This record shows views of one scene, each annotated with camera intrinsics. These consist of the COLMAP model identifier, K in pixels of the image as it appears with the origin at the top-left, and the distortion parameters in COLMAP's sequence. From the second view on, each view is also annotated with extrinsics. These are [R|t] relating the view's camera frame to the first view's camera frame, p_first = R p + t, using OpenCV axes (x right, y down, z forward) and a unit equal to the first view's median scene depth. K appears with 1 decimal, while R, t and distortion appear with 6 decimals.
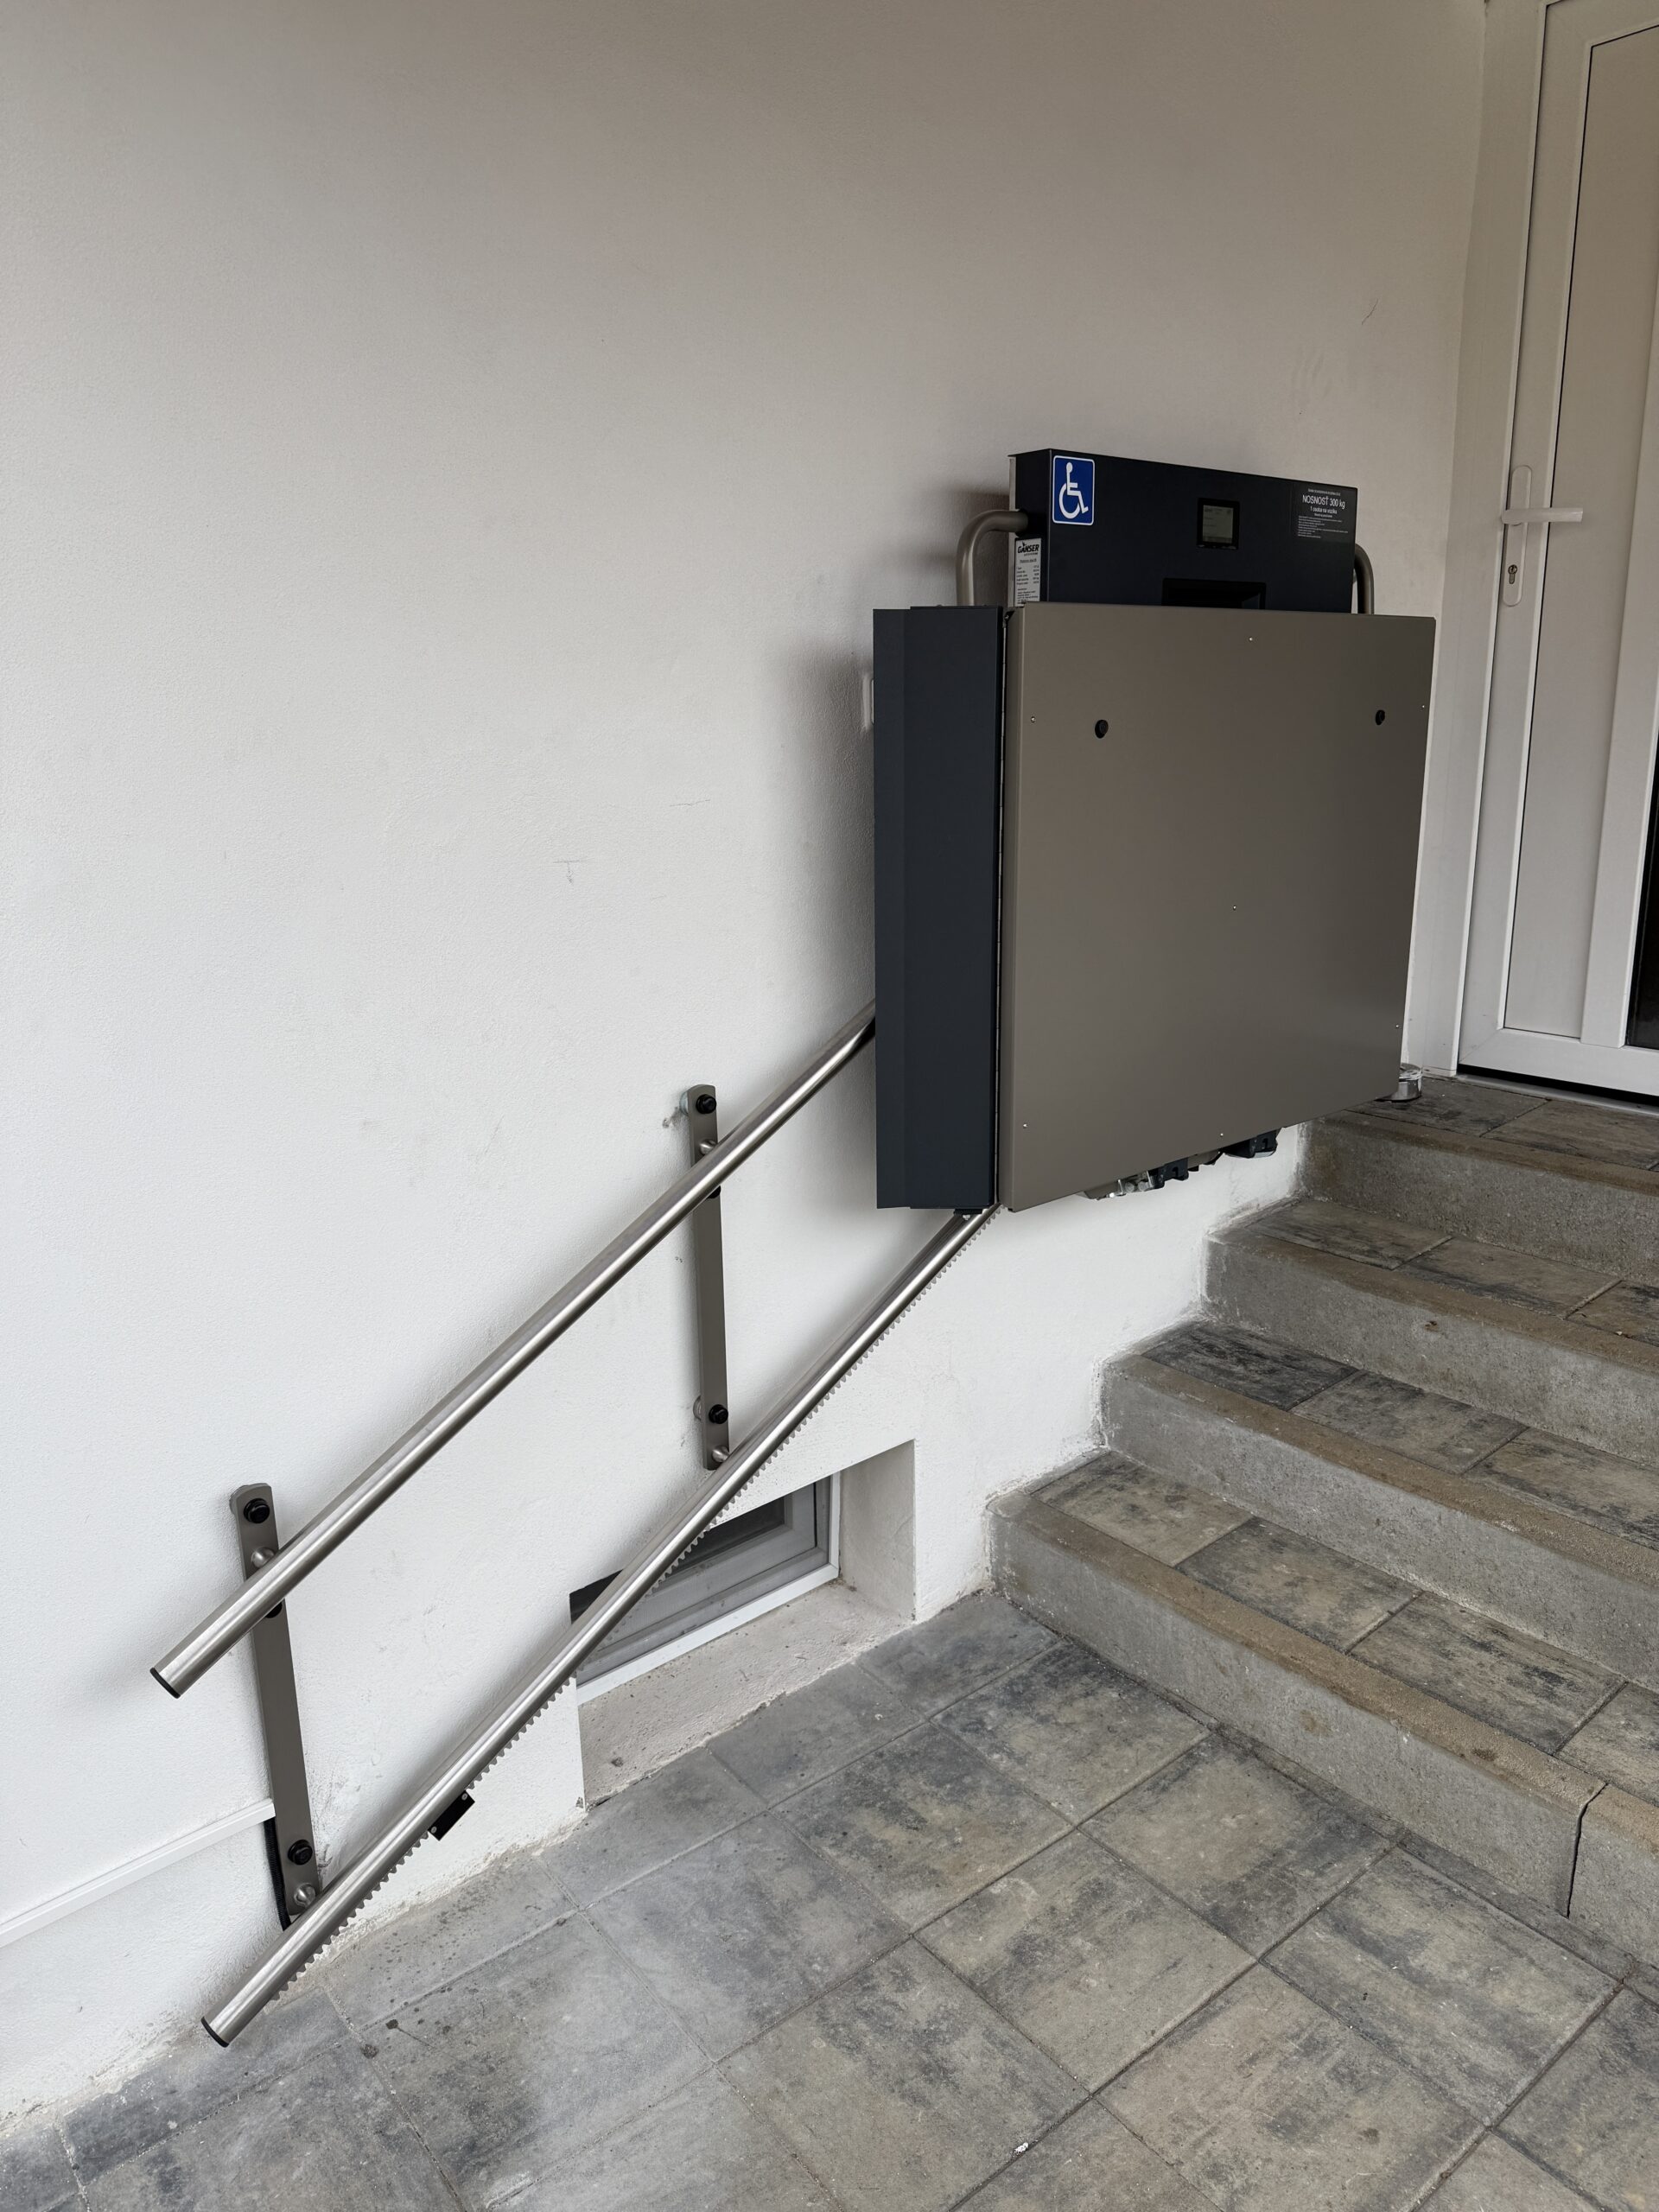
lens RADIAL K [[1538.4, 0, 839.4], [0, 1538.4, 1102.7], [0, 0, 1]] dist [0.002053, -0.009239]
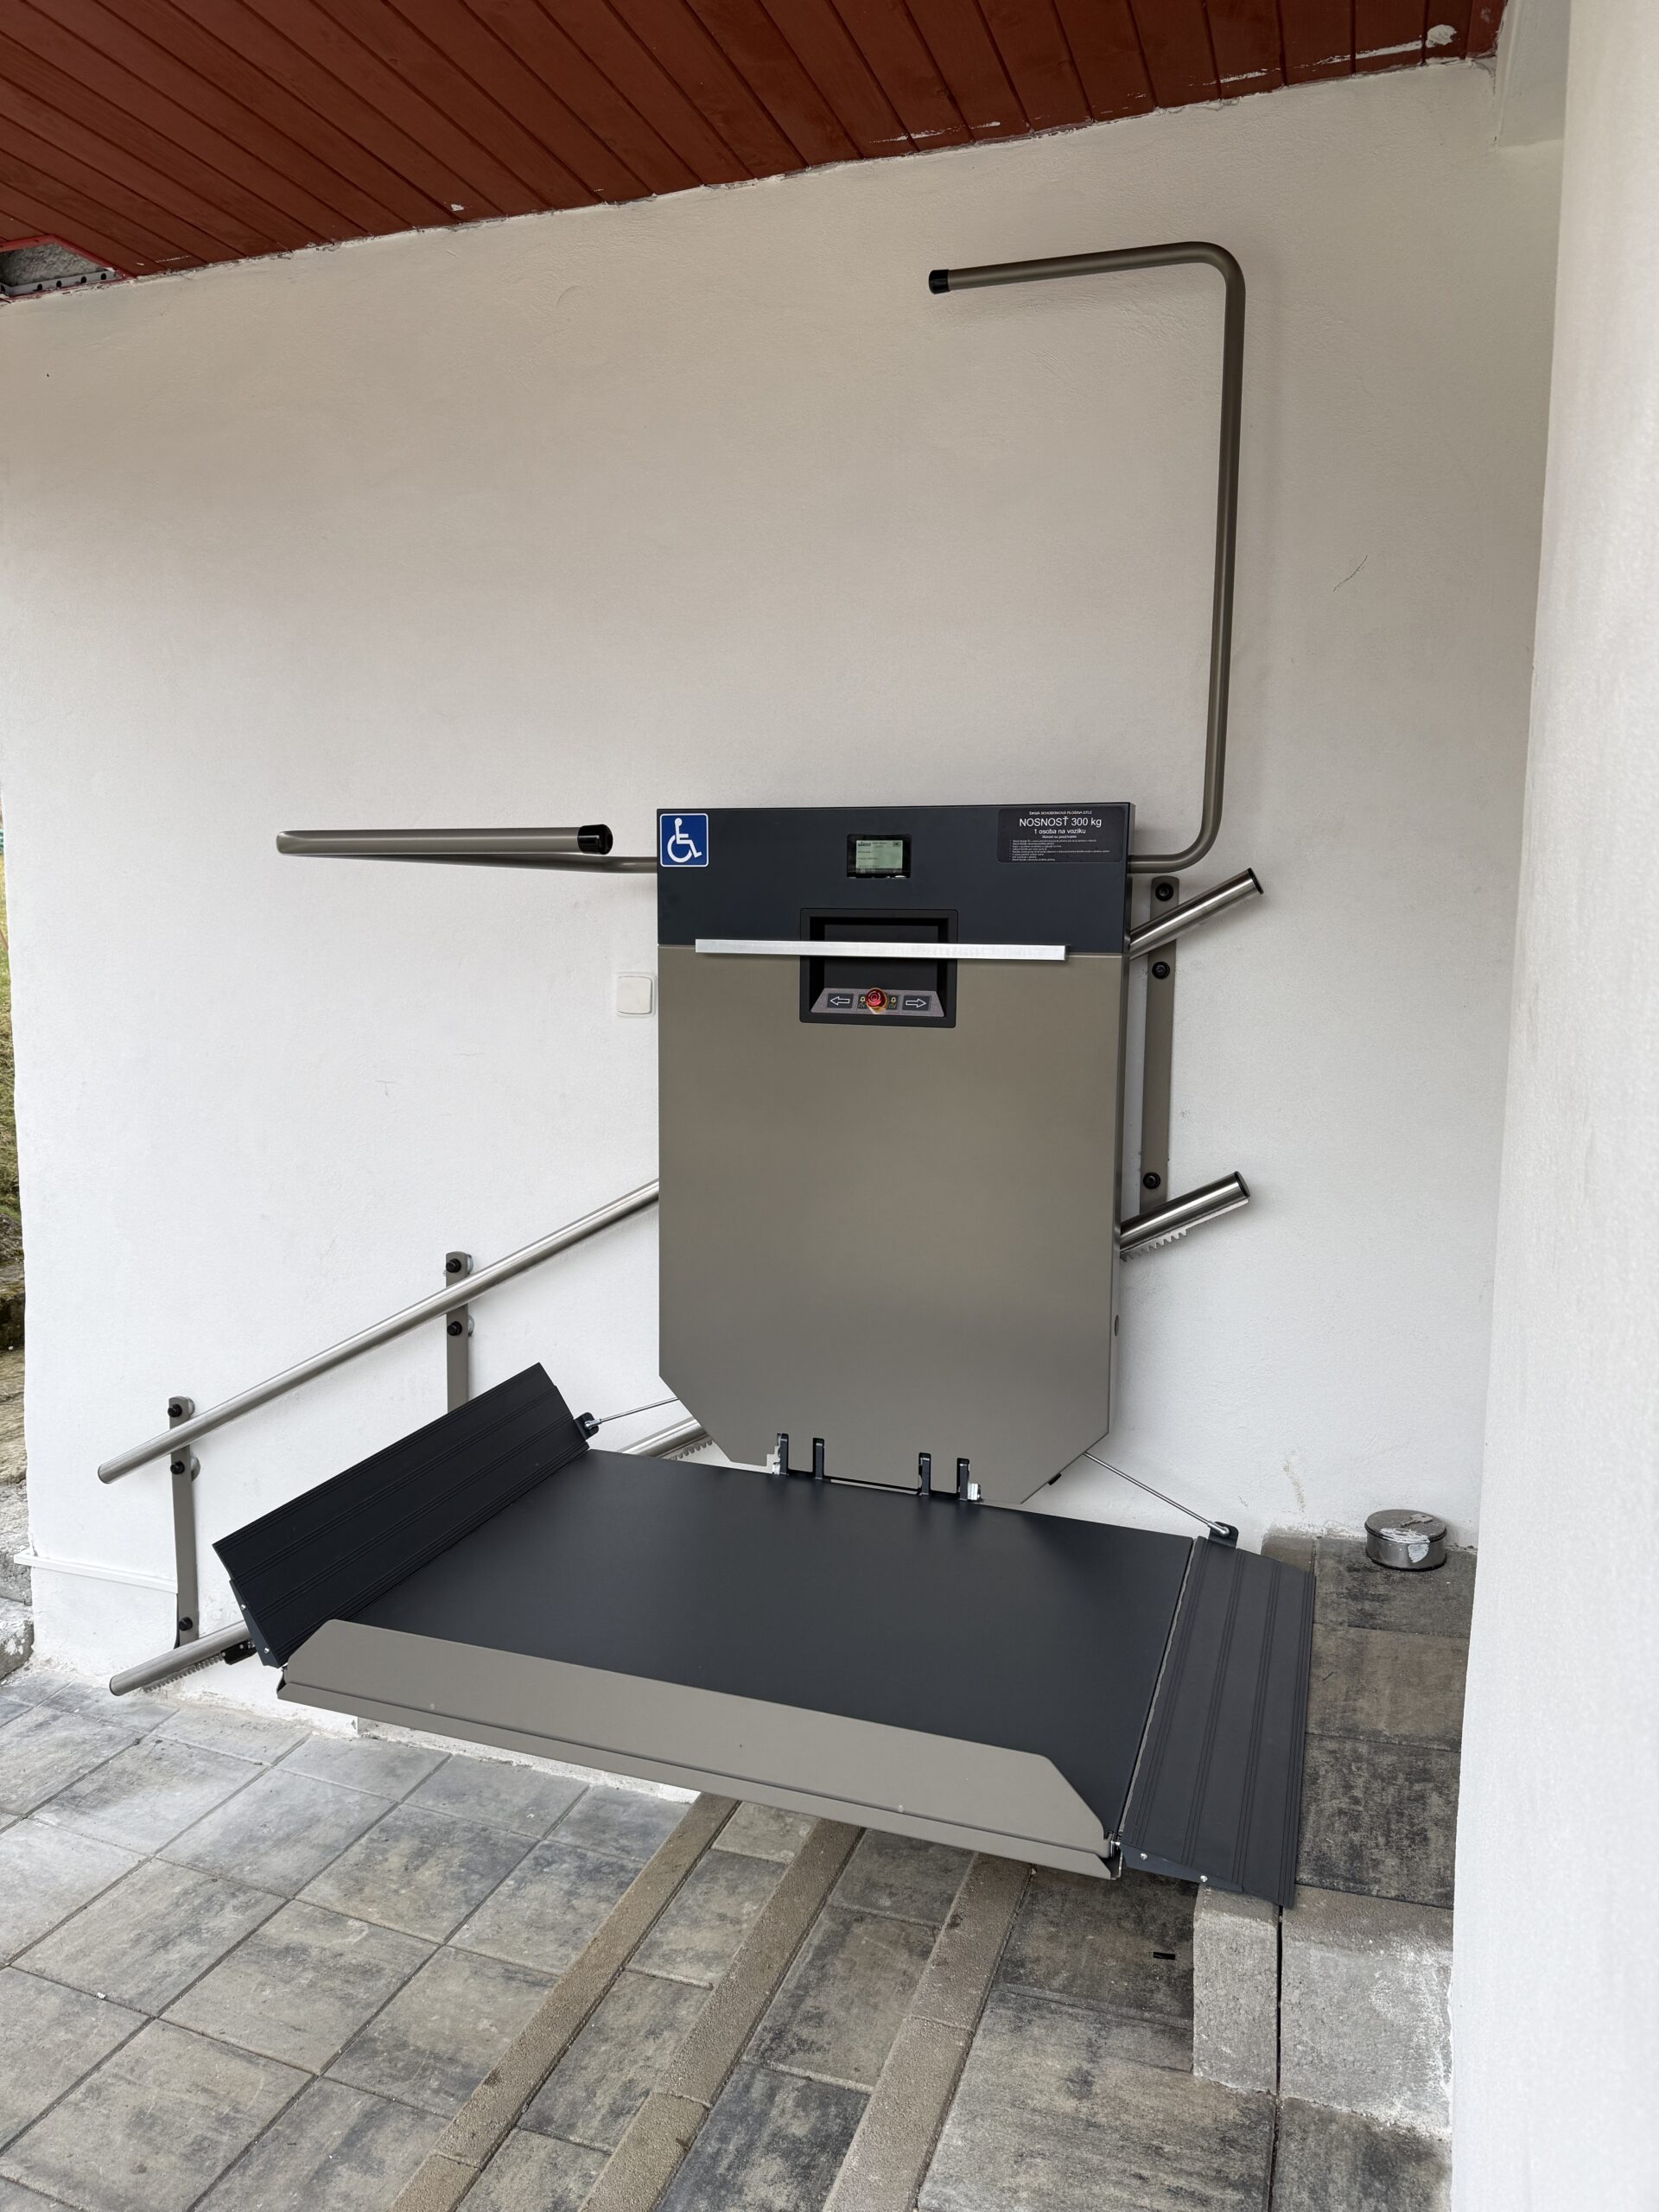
lens RADIAL K [[1538.4, 0, 839.4], [0, 1538.4, 1102.7], [0, 0, 1]] dist [0.002053, -0.009239]
pose [[0.504204, 0.135063, -0.852957, 1.254514], [-0.239123, 0.970910, 0.012389, -0.246597], [0.829818, 0.197715, 0.521834, 0.525584]]
